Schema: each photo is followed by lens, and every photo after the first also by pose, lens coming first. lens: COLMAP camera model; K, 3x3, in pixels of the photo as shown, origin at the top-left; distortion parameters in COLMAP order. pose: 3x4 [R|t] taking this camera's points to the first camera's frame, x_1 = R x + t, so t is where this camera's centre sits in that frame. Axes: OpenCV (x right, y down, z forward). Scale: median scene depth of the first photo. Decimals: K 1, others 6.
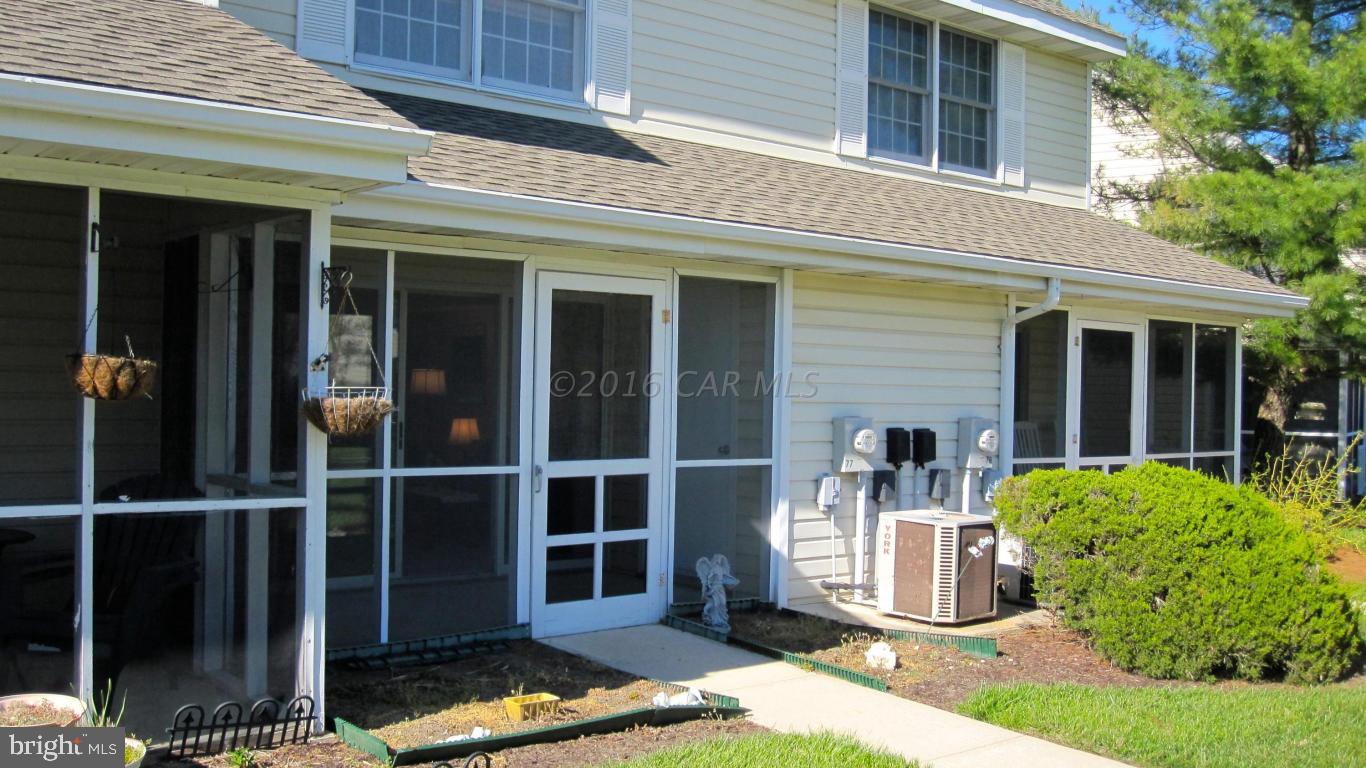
lens RADIAL K [[1349.3, 0, 685.2], [0, 1349.3, 385.5], [0, 0, 1]] dist [-0.058652, 0.000000]
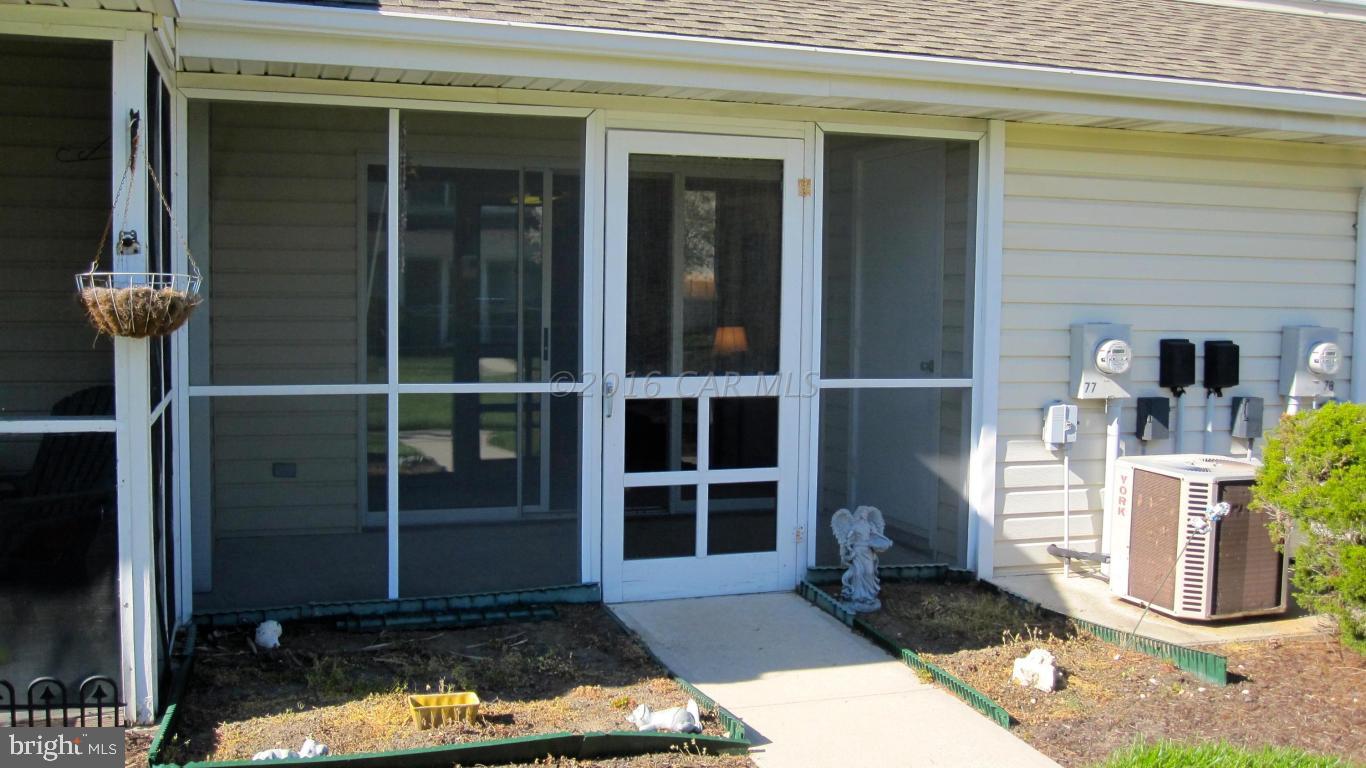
lens RADIAL K [[1349.3, 0, 679.8], [0, 1349.3, 382.3], [0, 0, 1]] dist [-0.058652, 0.000000]
pose [[0.932418, 0.017486, -0.360958, 0.193104], [0.004646, 0.998166, 0.060354, 0.011551], [0.361351, -0.057952, 0.930627, 0.269572]]
